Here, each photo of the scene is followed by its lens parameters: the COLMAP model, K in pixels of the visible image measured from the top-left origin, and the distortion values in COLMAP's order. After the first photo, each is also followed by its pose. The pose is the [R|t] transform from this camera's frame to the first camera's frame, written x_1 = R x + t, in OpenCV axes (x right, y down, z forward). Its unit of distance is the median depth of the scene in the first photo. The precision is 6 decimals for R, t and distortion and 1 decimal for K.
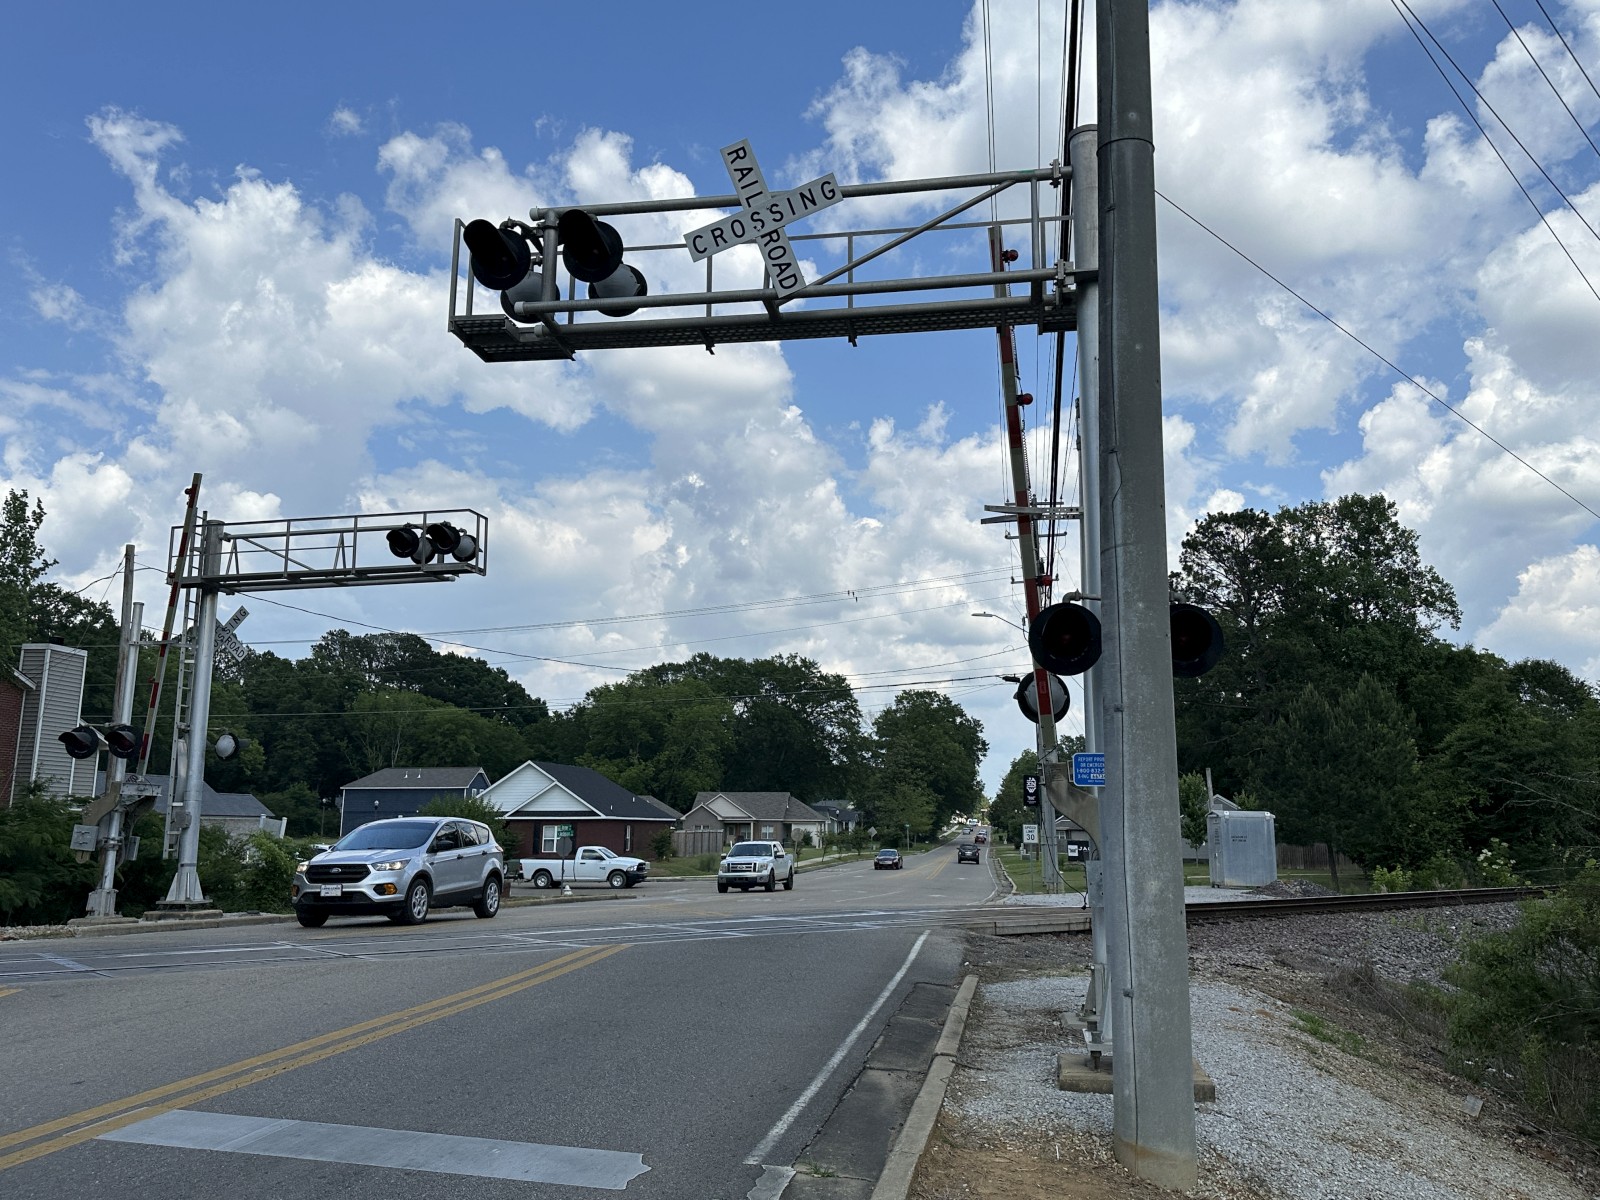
lens RADIAL K [[1235.7, 0, 813.1], [0, 1235.7, 592.6], [0, 0, 1]] dist [0.150680, -0.258528]
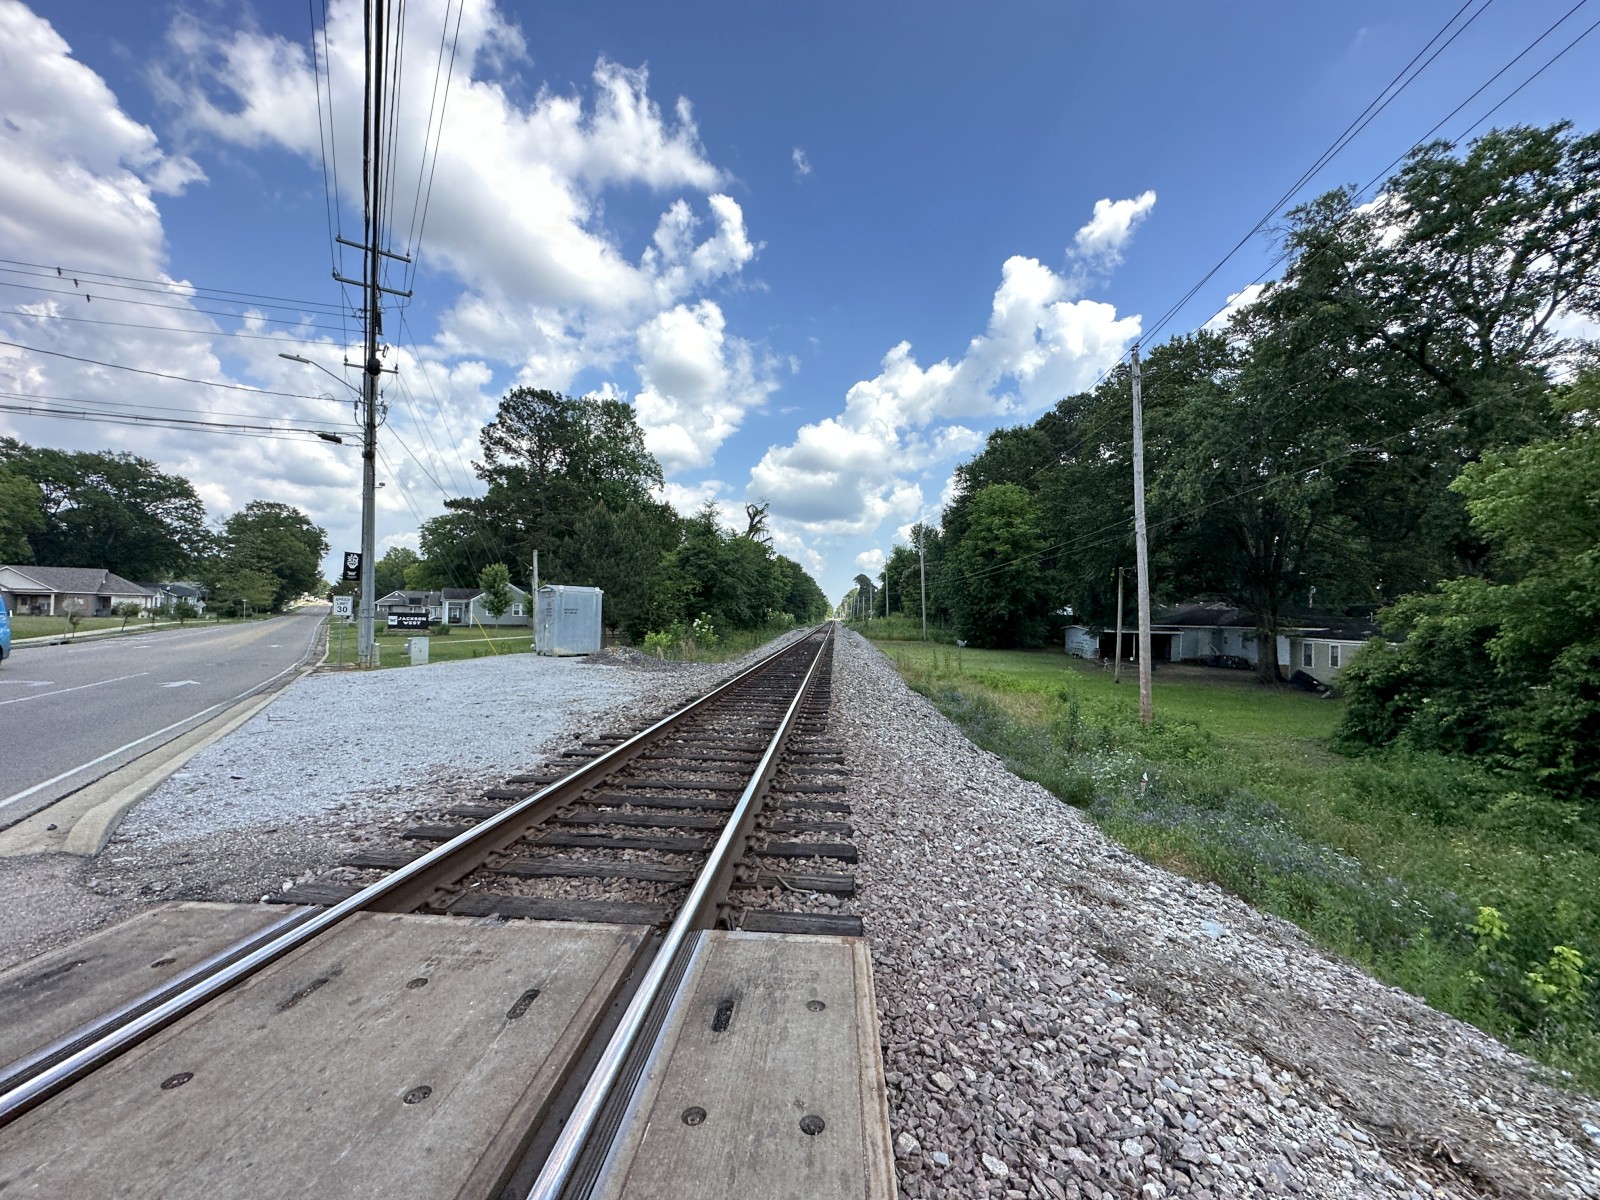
lens RADIAL K [[644.9, 0, 800.8], [0, 644.9, 598.9], [0, 0, 1]] dist [-0.000584, -0.000026]
pose [[0.722051, 0.026278, 0.691341, 0.073896], [-0.144942, 0.982848, 0.114021, 0.066997], [-0.676487, -0.182533, 0.713475, 0.341328]]
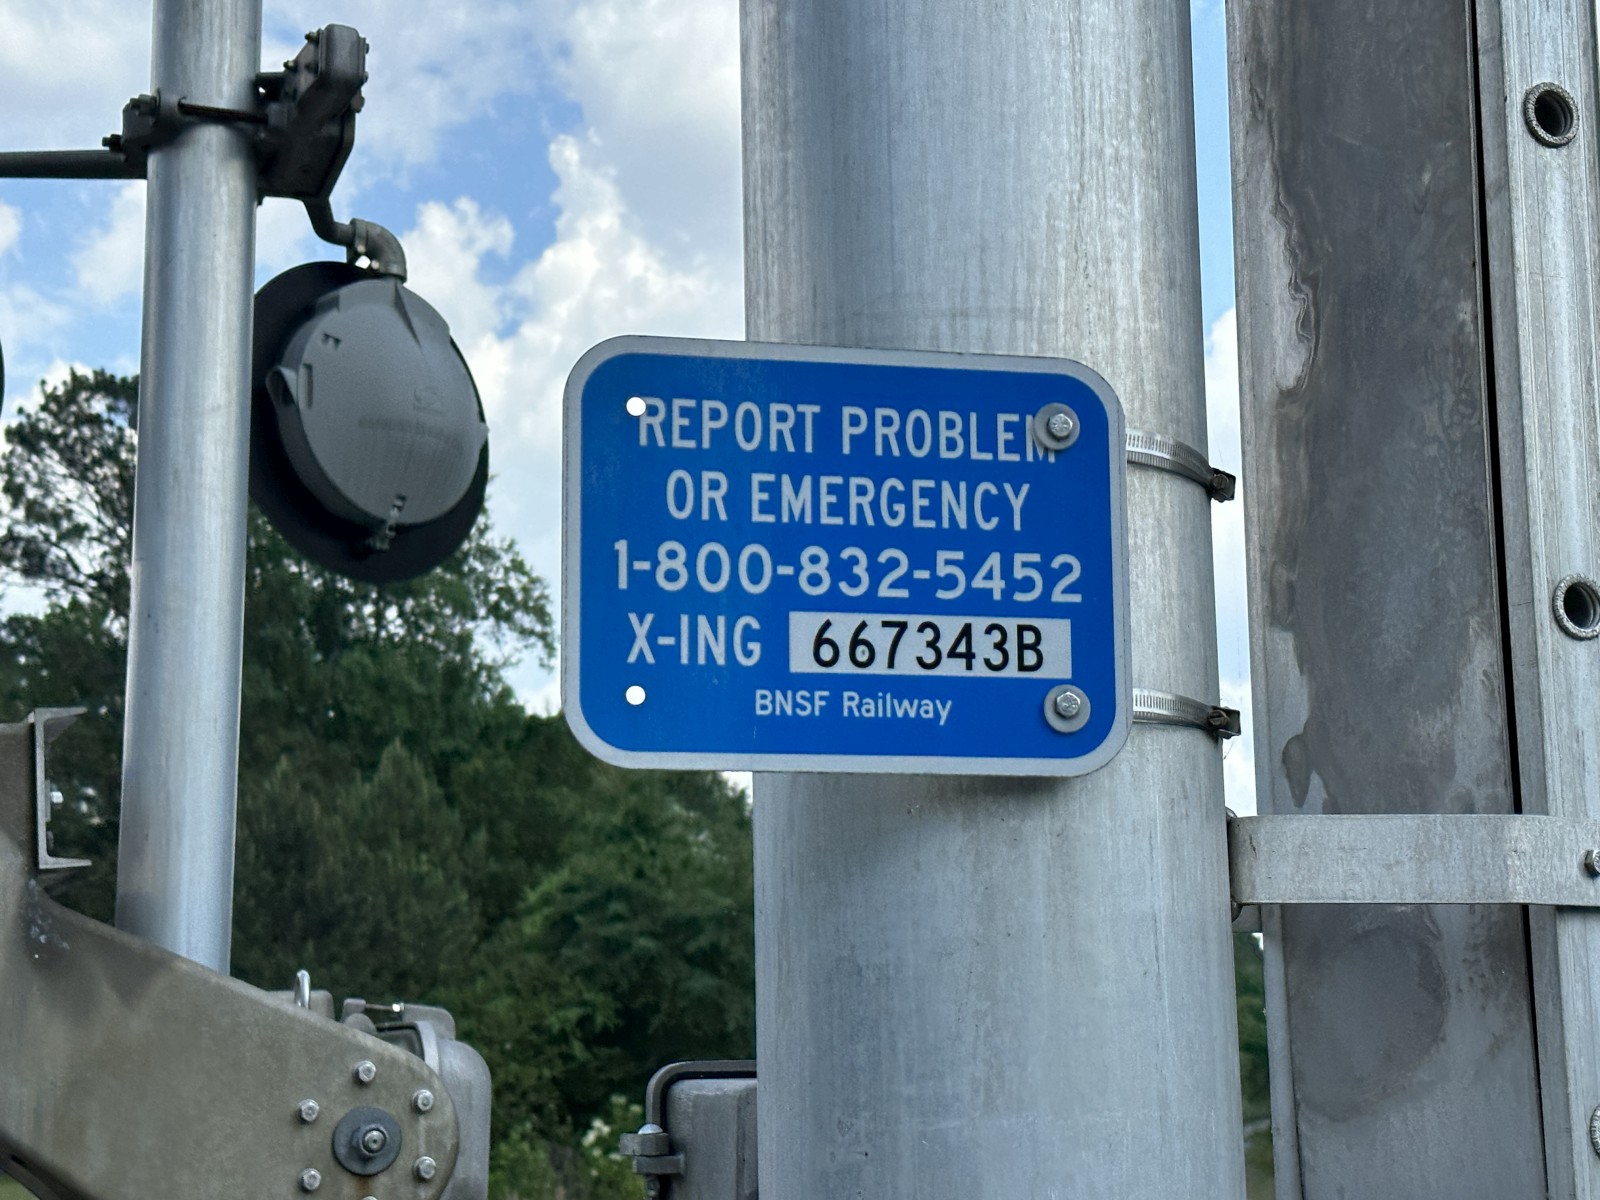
lens RADIAL K [[2657.7, 0, 875.5], [0, 2657.7, 594.7], [0, 0, 1]] dist [0.125081, -0.049527]
pose [[0.813322, 0.083843, 0.575741, 0.022106], [-0.085126, 0.996062, -0.024800, 0.022178], [-0.575553, -0.028840, 0.817256, 0.124075]]
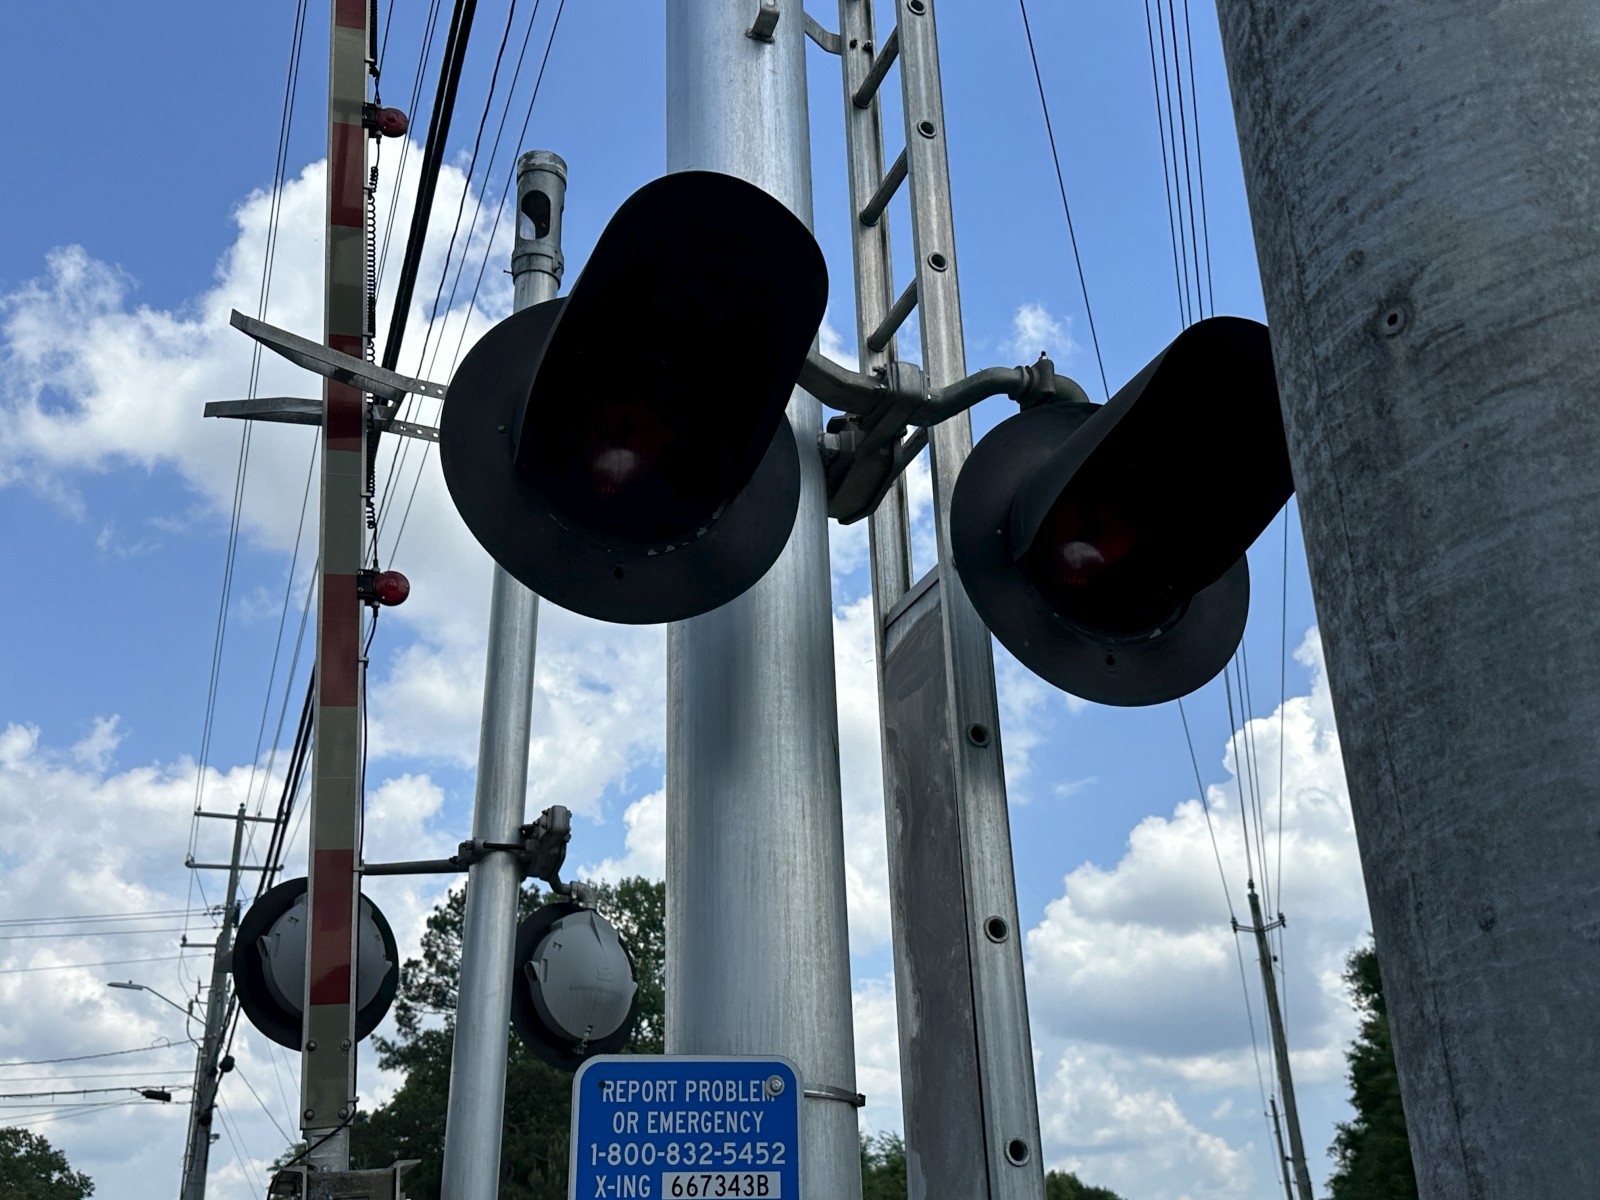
lens RADIAL K [[1548.8, 0, 798.7], [0, 1548.8, 559.7], [0, 0, 1]] dist [0.162852, -0.328053]
pose [[0.862632, 0.199119, 0.464991, 0.016709], [-0.065257, 0.955388, -0.288055, 0.016230], [-0.501604, 0.218141, 0.837142, 0.100705]]
